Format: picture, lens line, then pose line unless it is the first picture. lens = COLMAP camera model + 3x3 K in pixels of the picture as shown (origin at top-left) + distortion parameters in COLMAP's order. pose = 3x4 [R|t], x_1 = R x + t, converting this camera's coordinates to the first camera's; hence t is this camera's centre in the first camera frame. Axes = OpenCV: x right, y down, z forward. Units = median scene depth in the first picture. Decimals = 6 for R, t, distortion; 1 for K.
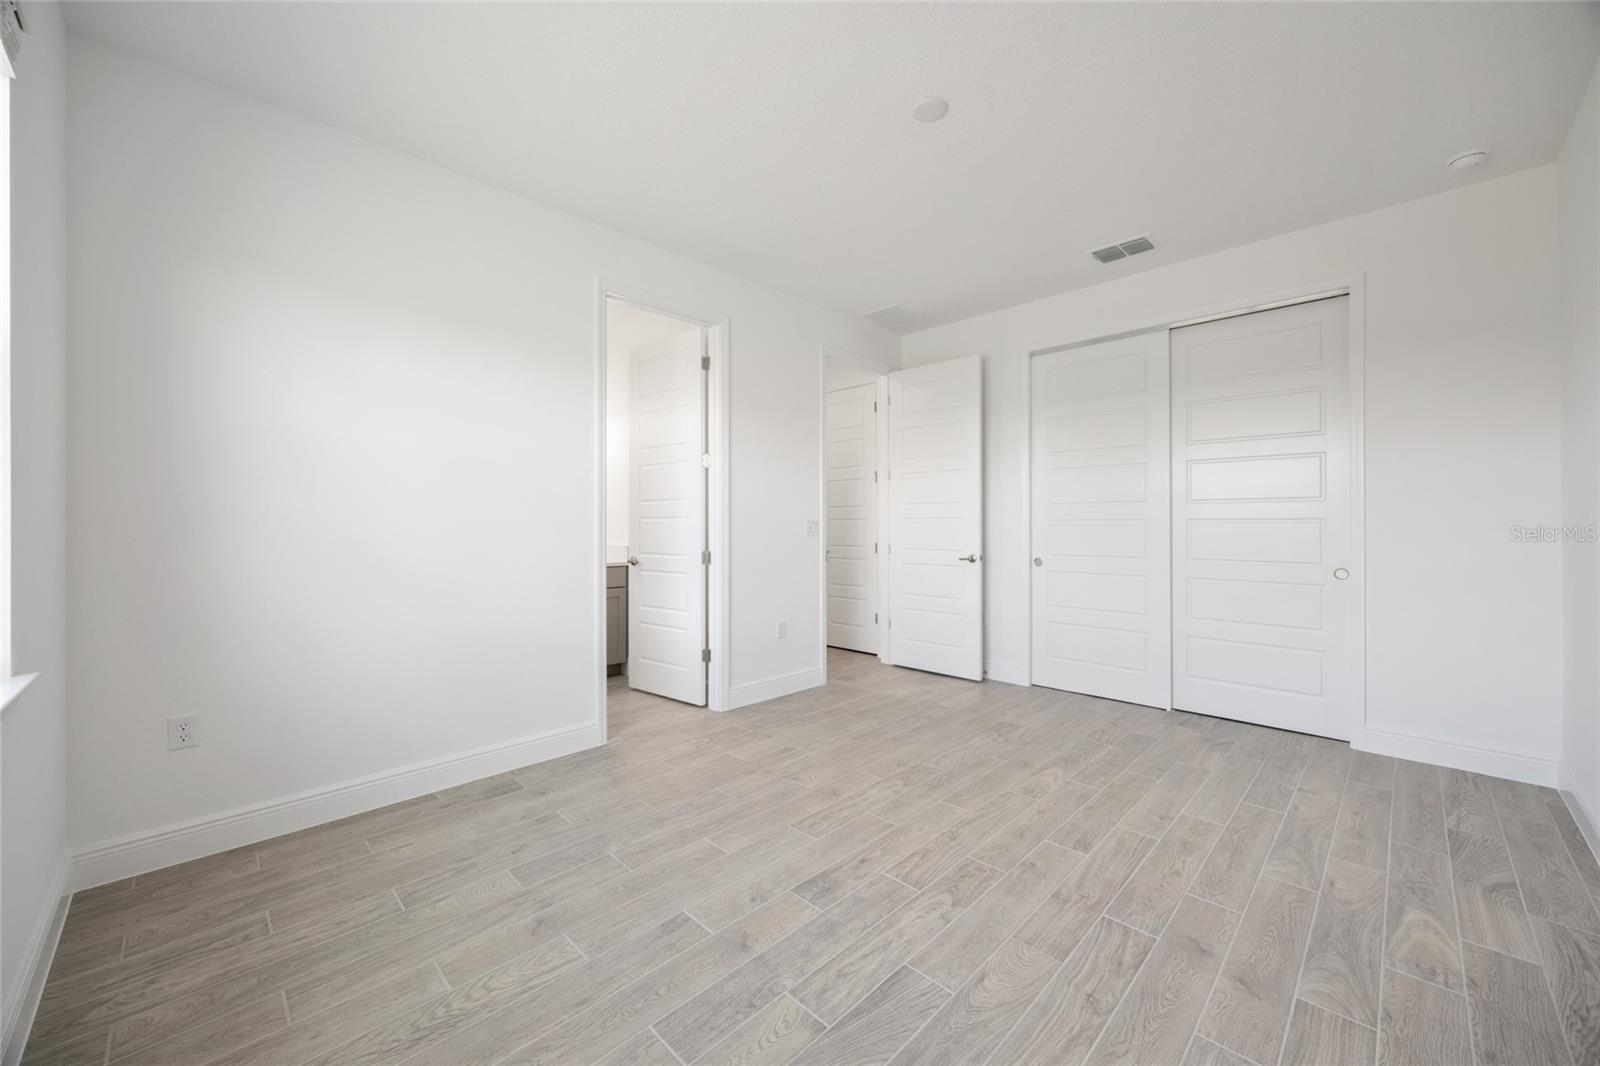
lens RADIAL K [[608.8, 0, 805.5], [0, 608.8, 529.1], [0, 0, 1]] dist [-0.003722, 0.000108]
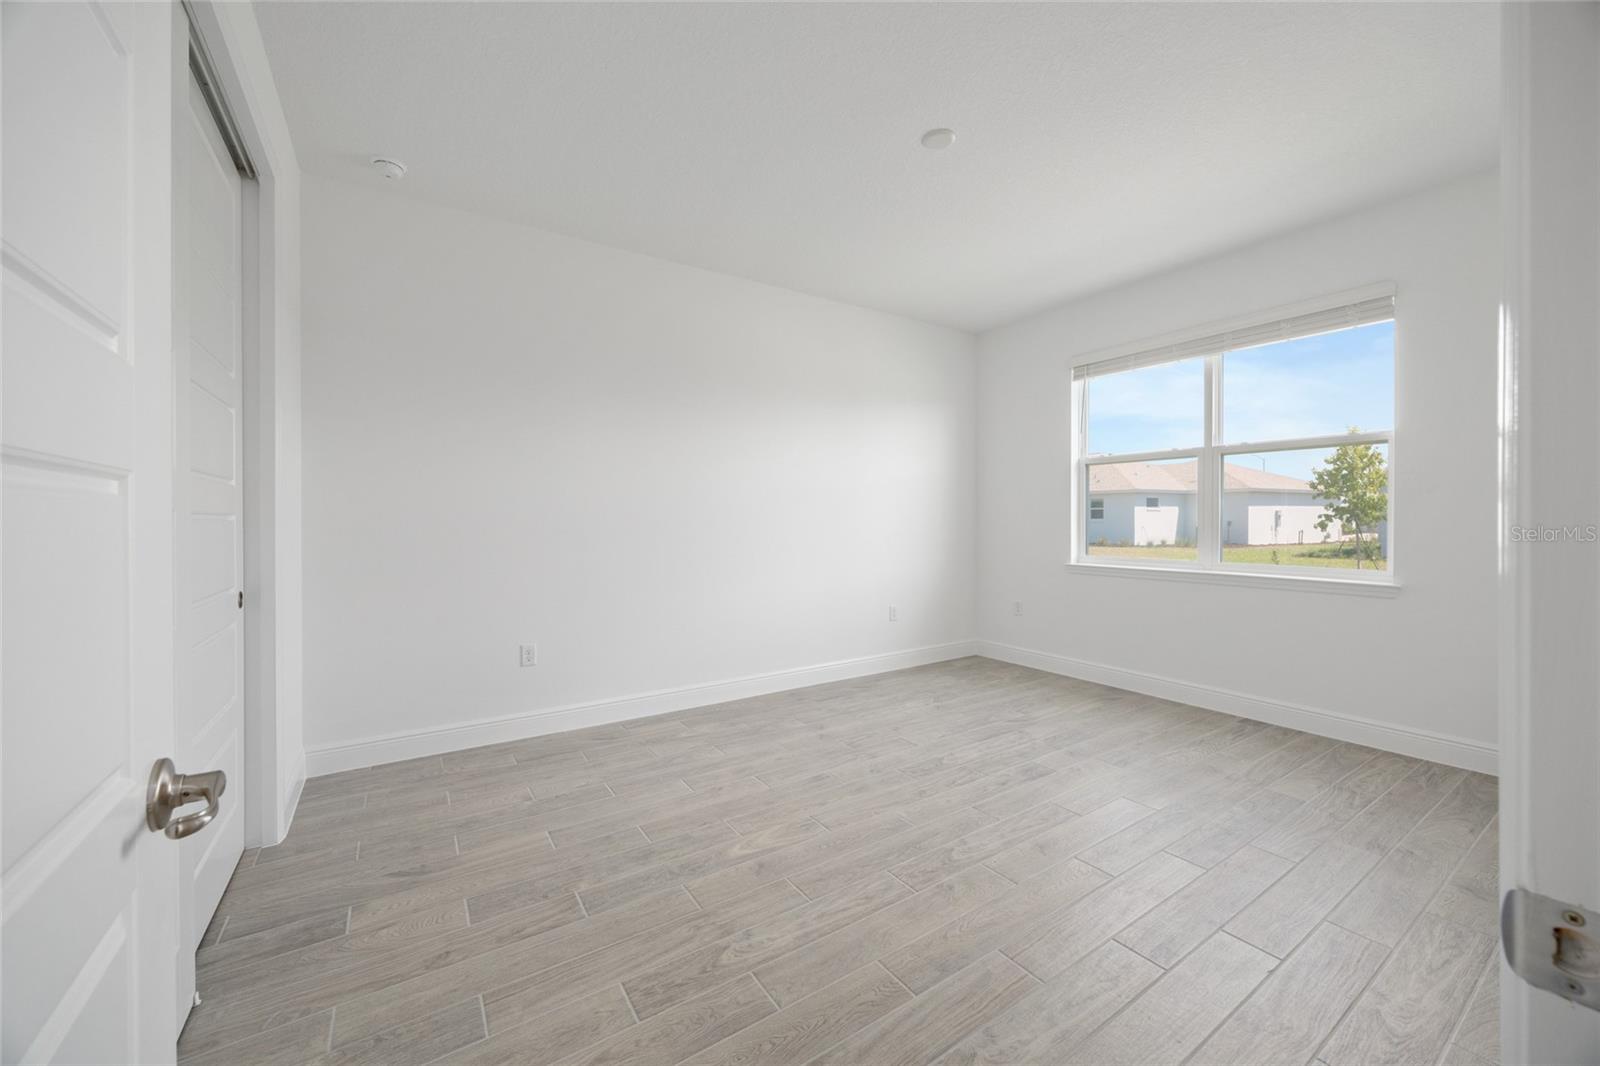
lens RADIAL K [[605.1, 0, 804.0], [0, 605.1, 530.6], [0, 0, 1]] dist [-0.002892, -0.000240]
pose [[-0.978573, 0.002571, 0.205885, 0.228860], [0.008142, 0.999623, 0.026216, -0.020404], [-0.205740, 0.027330, -0.978225, 2.196531]]
